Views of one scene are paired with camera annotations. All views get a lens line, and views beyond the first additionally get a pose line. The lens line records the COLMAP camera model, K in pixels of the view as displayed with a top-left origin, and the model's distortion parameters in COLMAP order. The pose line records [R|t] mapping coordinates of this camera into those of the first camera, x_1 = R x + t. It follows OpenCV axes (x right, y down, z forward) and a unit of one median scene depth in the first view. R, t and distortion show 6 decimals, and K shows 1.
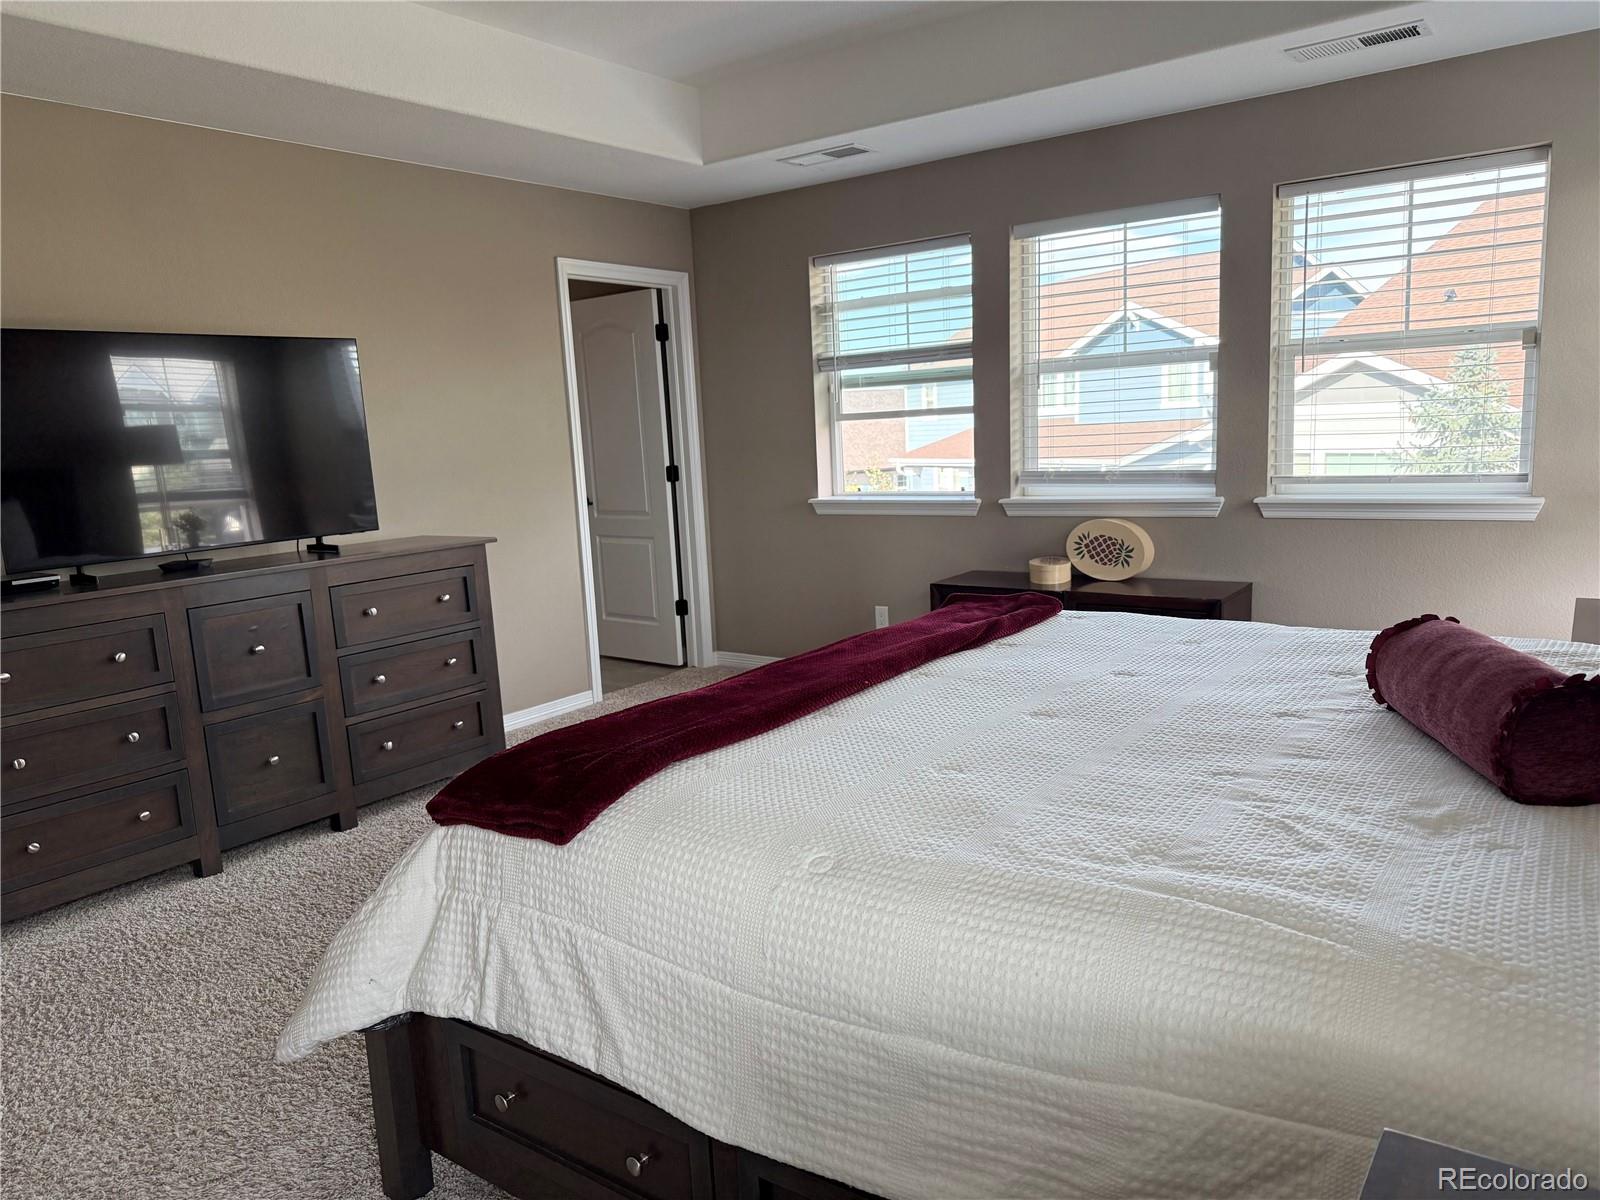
lens RADIAL K [[1133.2, 0, 796.2], [0, 1133.2, 597.7], [0, 0, 1]] dist [0.051695, -0.066807]
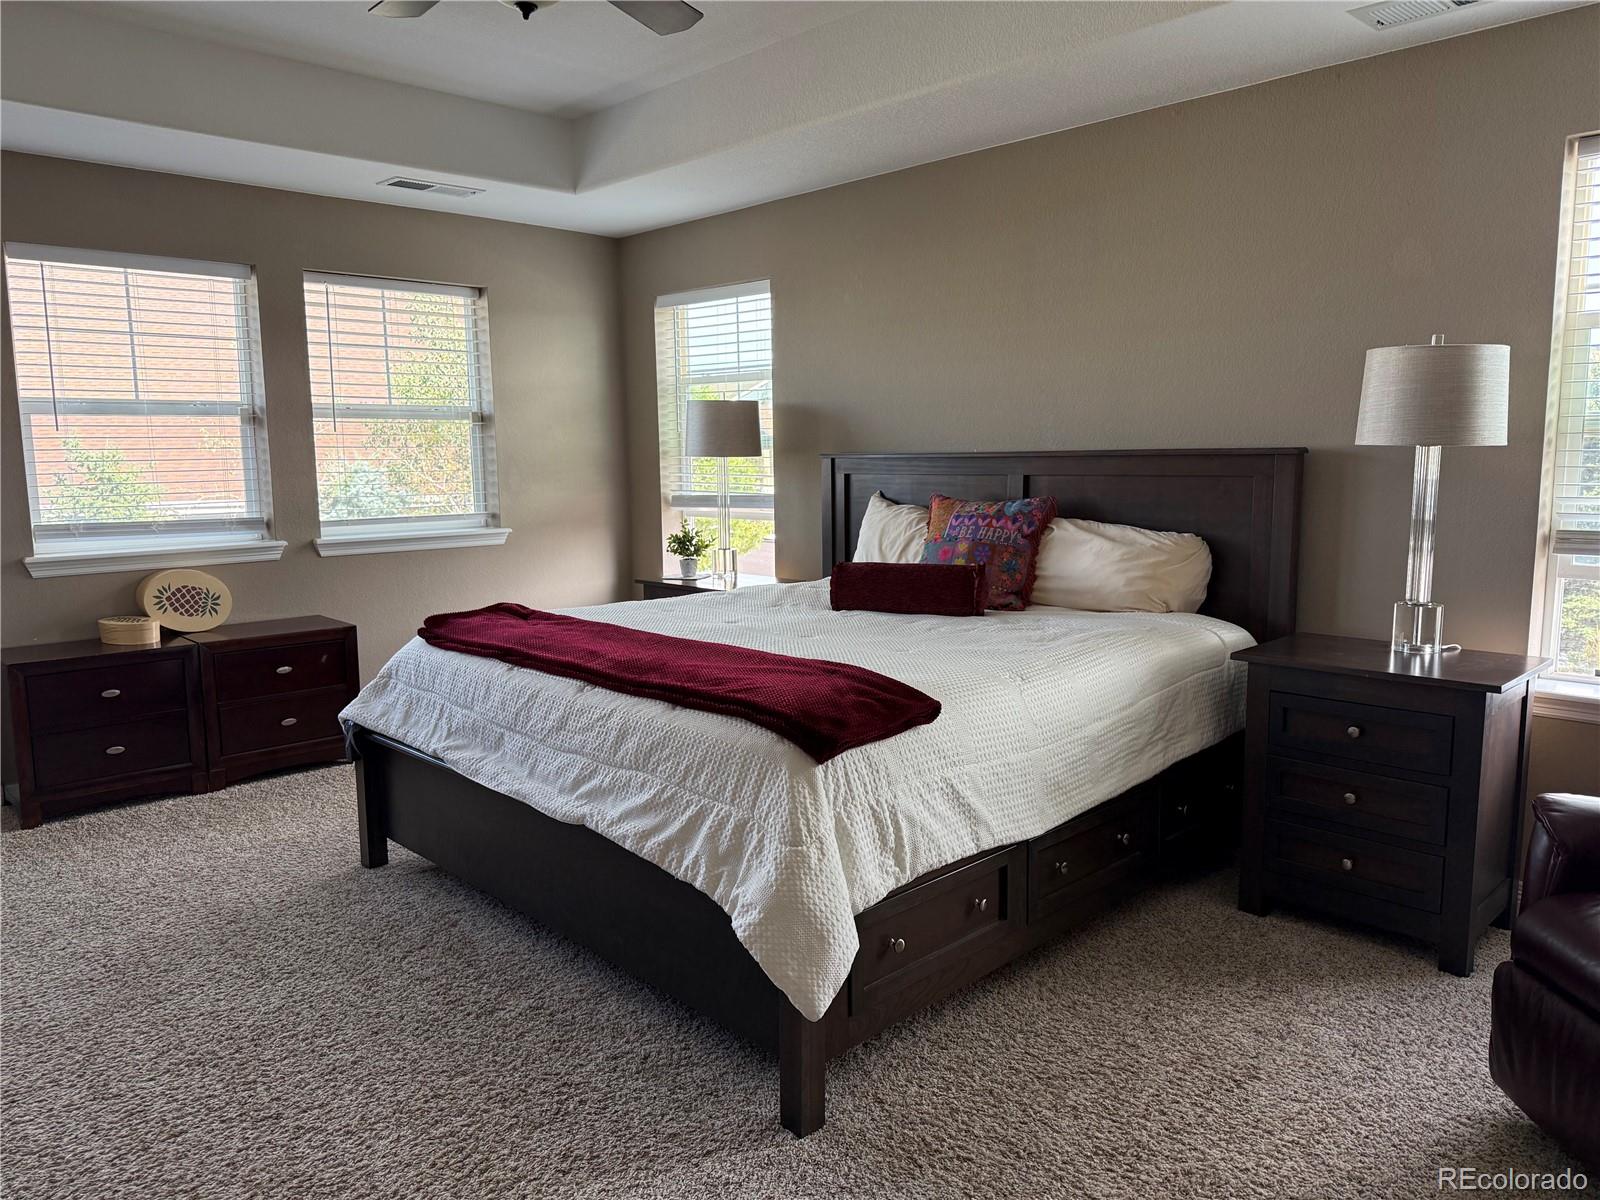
lens RADIAL K [[1133.2, 0, 796.5], [0, 1133.2, 606.6], [0, 0, 1]] dist [0.051695, -0.066807]
pose [[0.168183, -0.088447, 0.981780, -0.599634], [0.156876, 0.985675, 0.061924, -0.016385], [-0.973193, 0.143603, 0.179649, 0.323972]]
